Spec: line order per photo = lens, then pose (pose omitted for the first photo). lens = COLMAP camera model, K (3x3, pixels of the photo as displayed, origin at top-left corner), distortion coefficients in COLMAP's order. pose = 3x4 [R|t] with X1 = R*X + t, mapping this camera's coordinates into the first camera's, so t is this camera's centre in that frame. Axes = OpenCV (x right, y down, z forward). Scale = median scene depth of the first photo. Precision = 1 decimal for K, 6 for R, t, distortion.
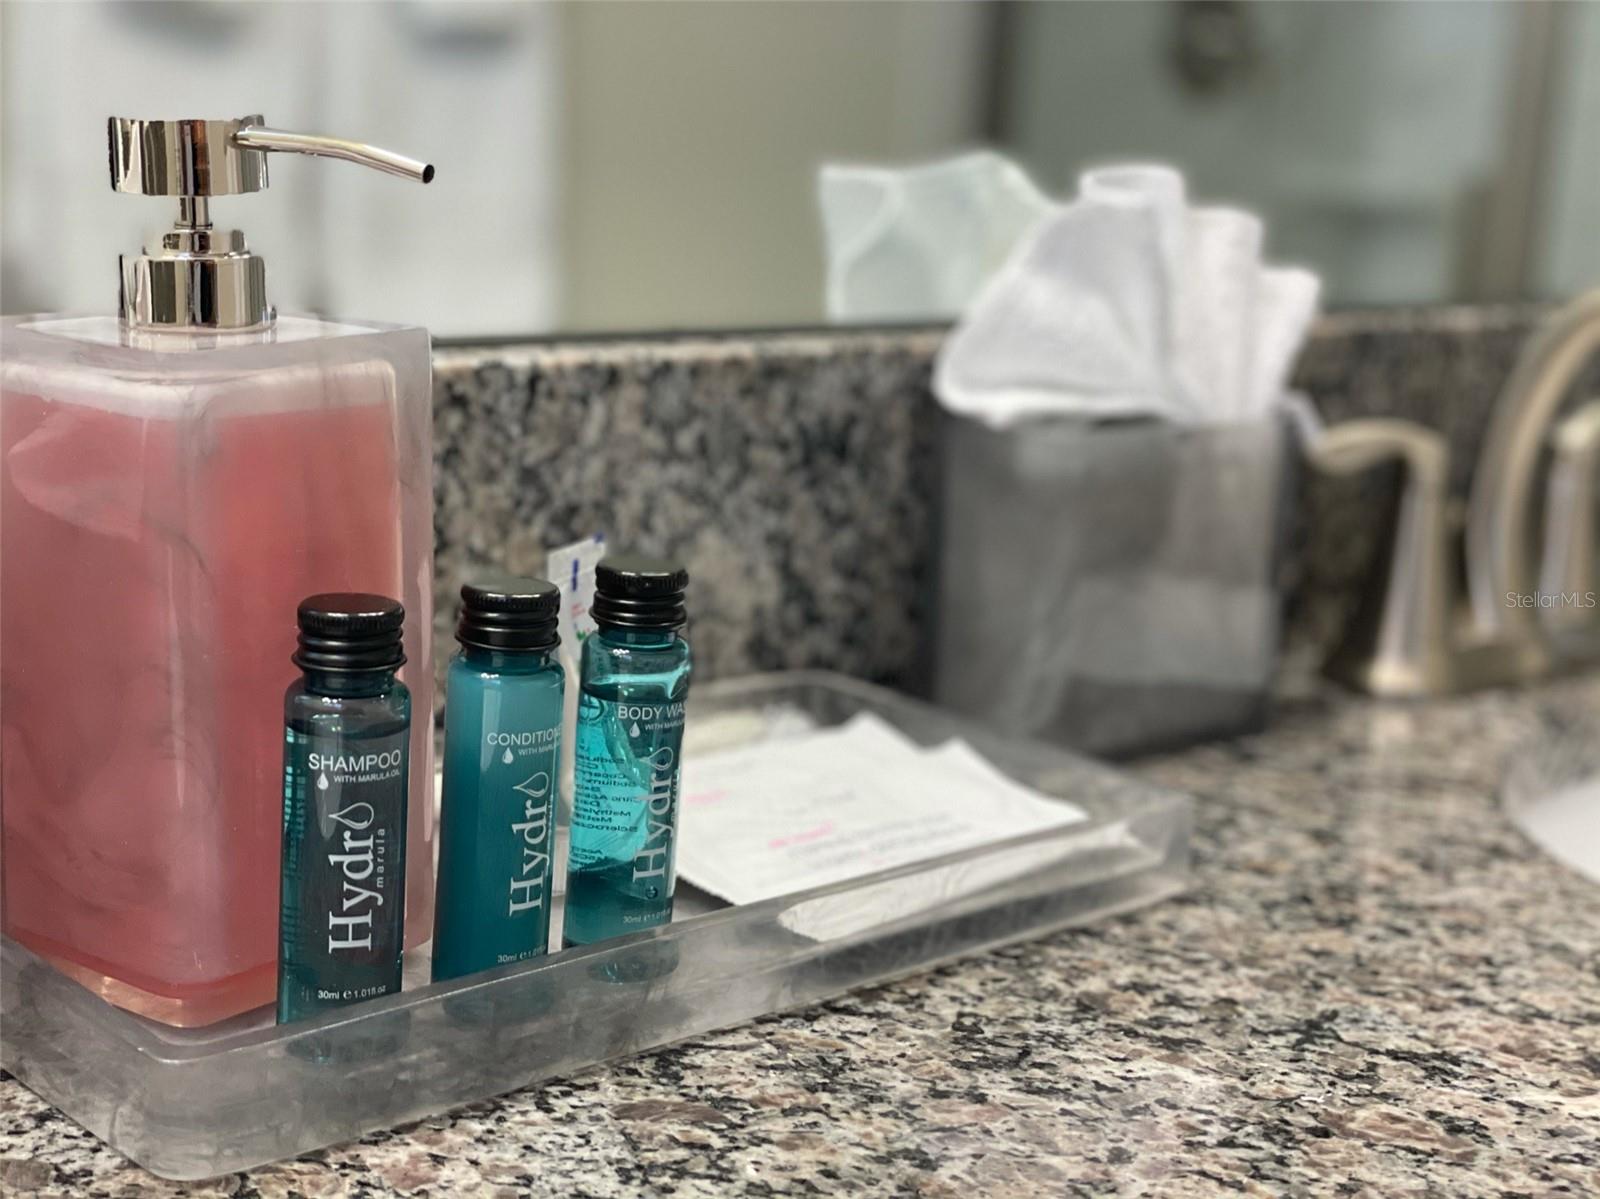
lens RADIAL K [[2440.5, 0, 799.5], [0, 2440.5, 599.9], [0, 0, 1]] dist [0.049951, 0.000000]
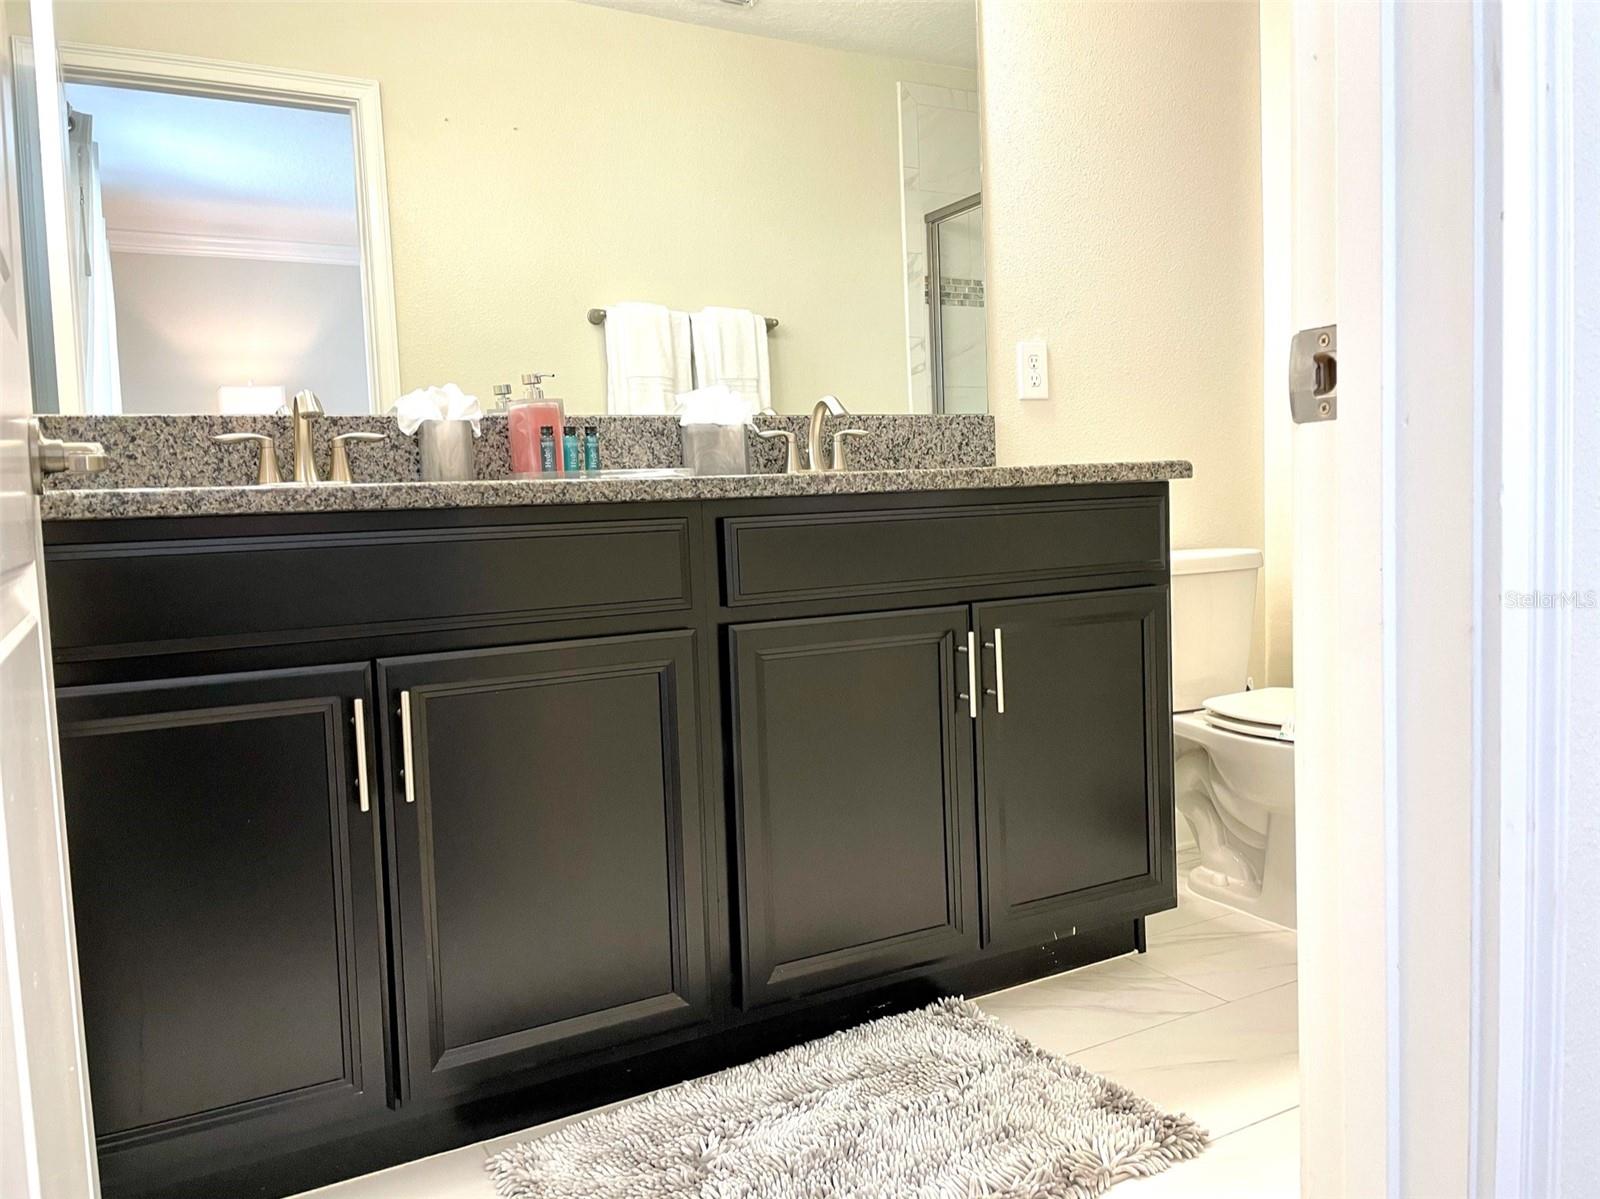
lens RADIAL K [[1216.7, 0, 804.4], [0, 1216.7, 598.6], [0, 0, 1]] dist [0.054321, -0.050359]
pose [[0.966780, -0.088367, -0.239849, 1.203046], [0.053101, 0.987303, -0.149711, 0.934319], [0.250033, 0.132001, 0.959197, -2.015068]]
